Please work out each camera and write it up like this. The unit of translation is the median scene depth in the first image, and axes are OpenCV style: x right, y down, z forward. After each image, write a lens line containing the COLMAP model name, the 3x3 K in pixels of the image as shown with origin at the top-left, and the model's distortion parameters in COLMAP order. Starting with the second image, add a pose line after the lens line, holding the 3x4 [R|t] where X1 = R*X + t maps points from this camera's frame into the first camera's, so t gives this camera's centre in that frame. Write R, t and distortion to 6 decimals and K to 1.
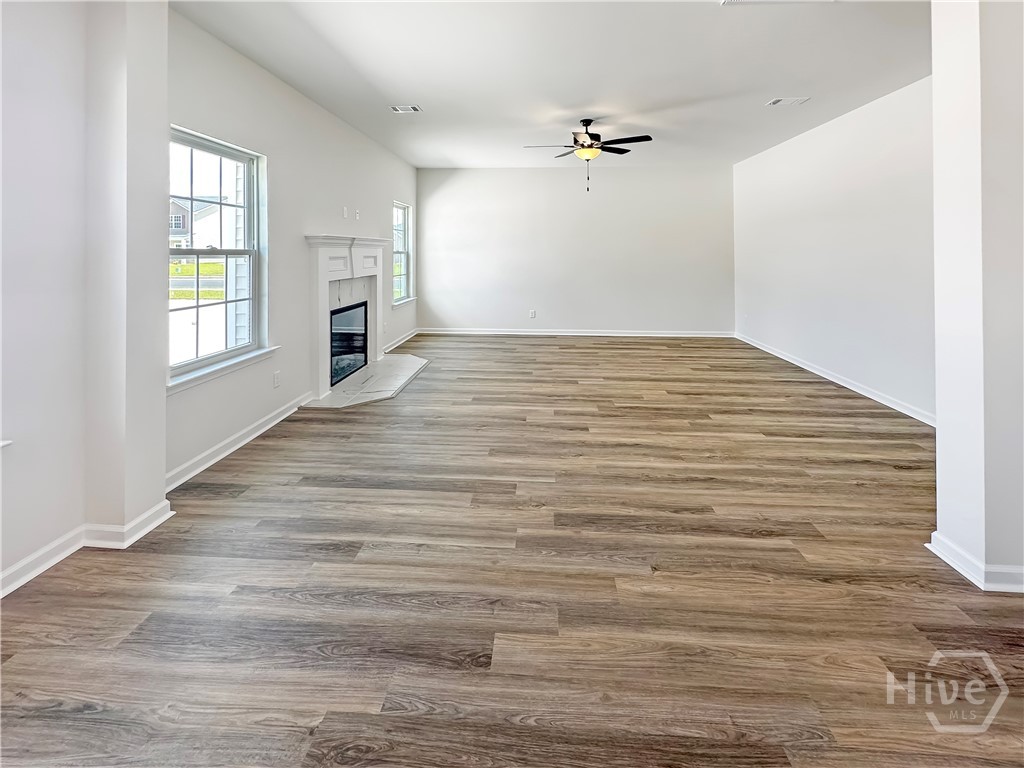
lens RADIAL K [[411.7, 0, 512.0], [0, 411.7, 384.0], [0, 0, 1]] dist [0.002165, 0.000109]
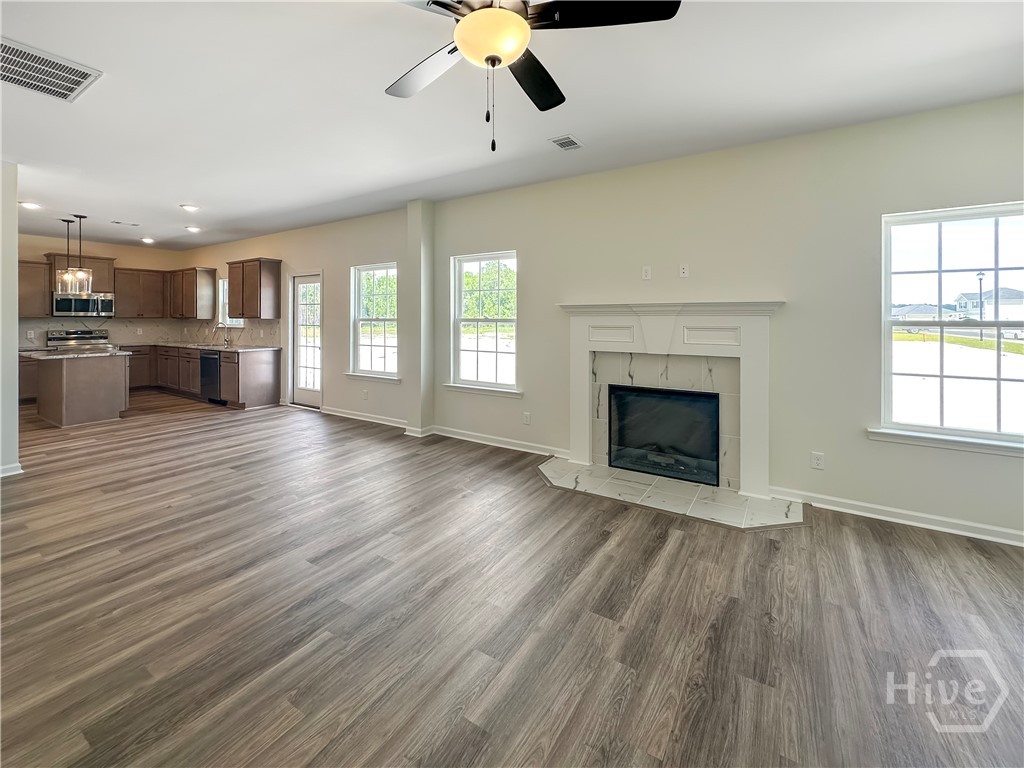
lens RADIAL K [[433.3, 0, 467.0], [0, 433.3, 381.5], [0, 0, 1]] dist [-0.001183, -0.000328]
pose [[-0.517519, 0.122343, -0.846880, 0.565928], [-0.262814, 0.919159, 0.293387, -0.410843], [0.814311, 0.374405, -0.443529, 1.266726]]
